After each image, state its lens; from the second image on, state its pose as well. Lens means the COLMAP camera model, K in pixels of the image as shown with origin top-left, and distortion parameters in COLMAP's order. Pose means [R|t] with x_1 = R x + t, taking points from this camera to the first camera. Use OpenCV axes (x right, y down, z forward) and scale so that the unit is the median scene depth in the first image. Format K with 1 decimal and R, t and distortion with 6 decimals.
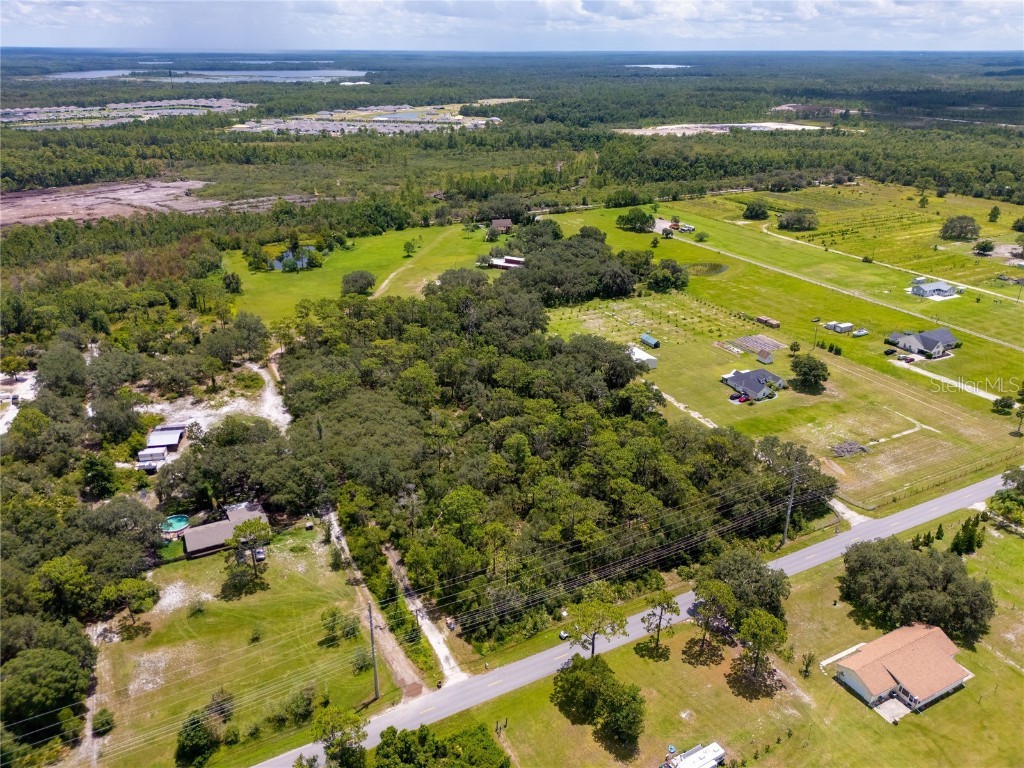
lens RADIAL K [[758.3, 0, 511.3], [0, 758.3, 374.0], [0, 0, 1]] dist [0.085562, -0.096866]
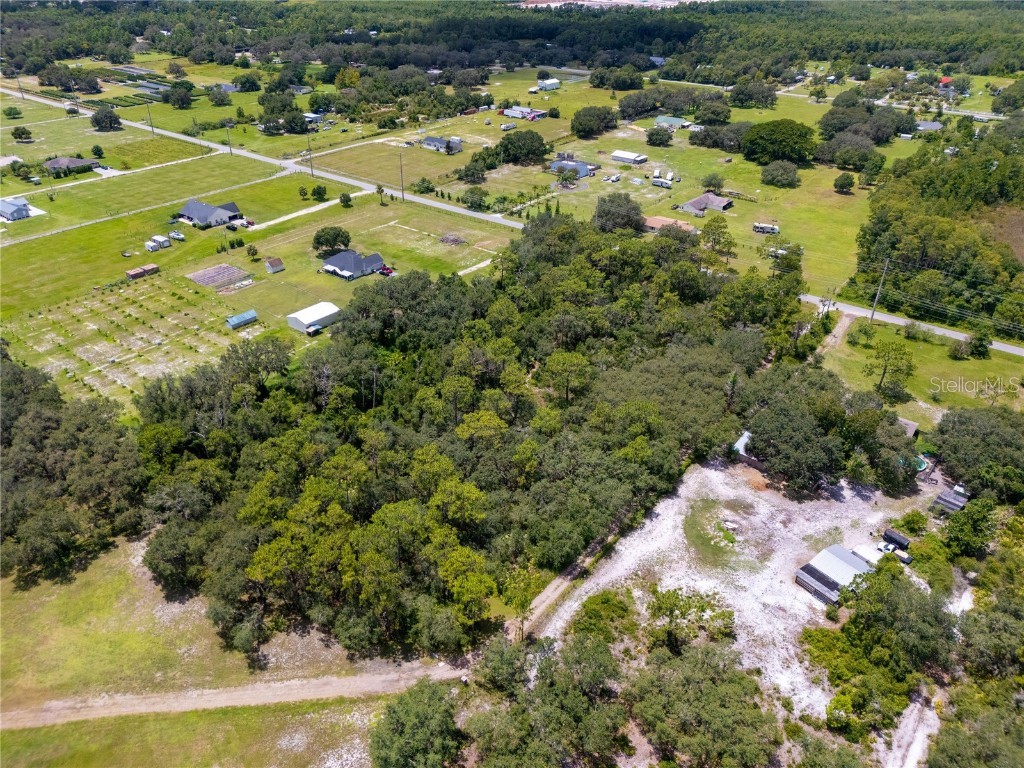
lens RADIAL K [[752.3, 0, 511.1], [0, 752.3, 378.1], [0, 0, 1]] dist [0.069269, -0.069540]
pose [[-0.435609, -0.460487, 0.773432, -0.644204], [0.343511, 0.709168, 0.615696, -0.440536], [-0.832013, 0.533885, -0.150738, 1.068226]]
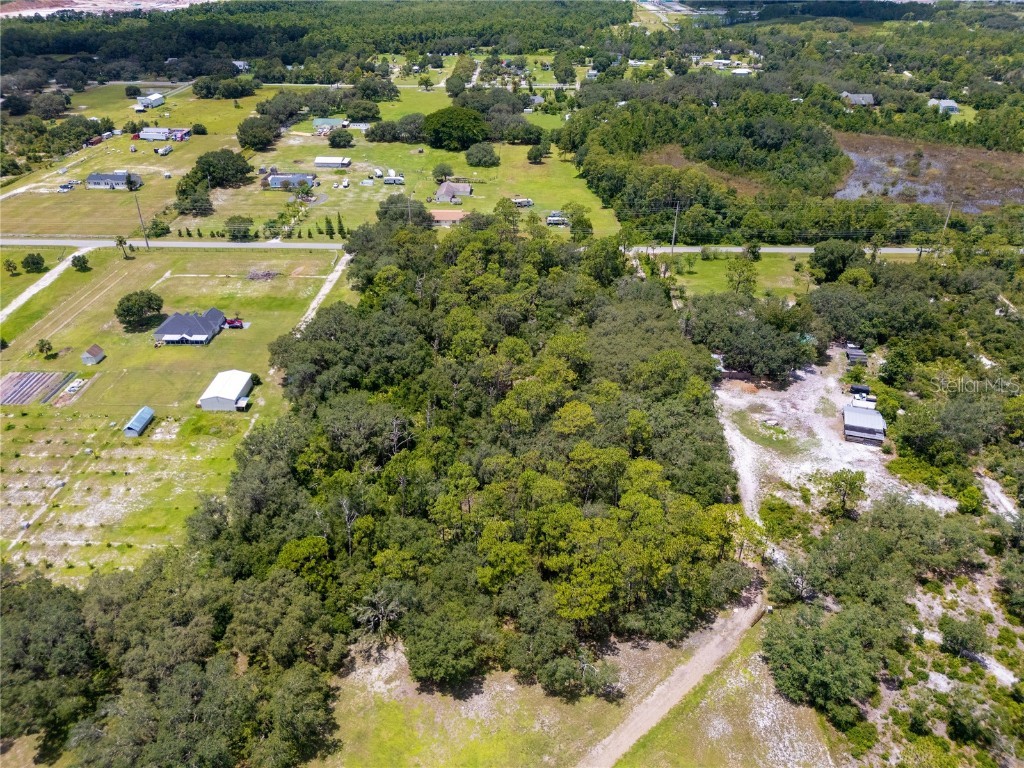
lens RADIAL K [[752.3, 0, 511.1], [0, 752.3, 378.1], [0, 0, 1]] dist [0.069269, -0.069540]
pose [[-0.886250, -0.240321, 0.395988, -0.369865], [0.173483, 0.620453, 0.764815, -0.562023], [-0.429493, 0.746514, -0.508185, 1.343184]]
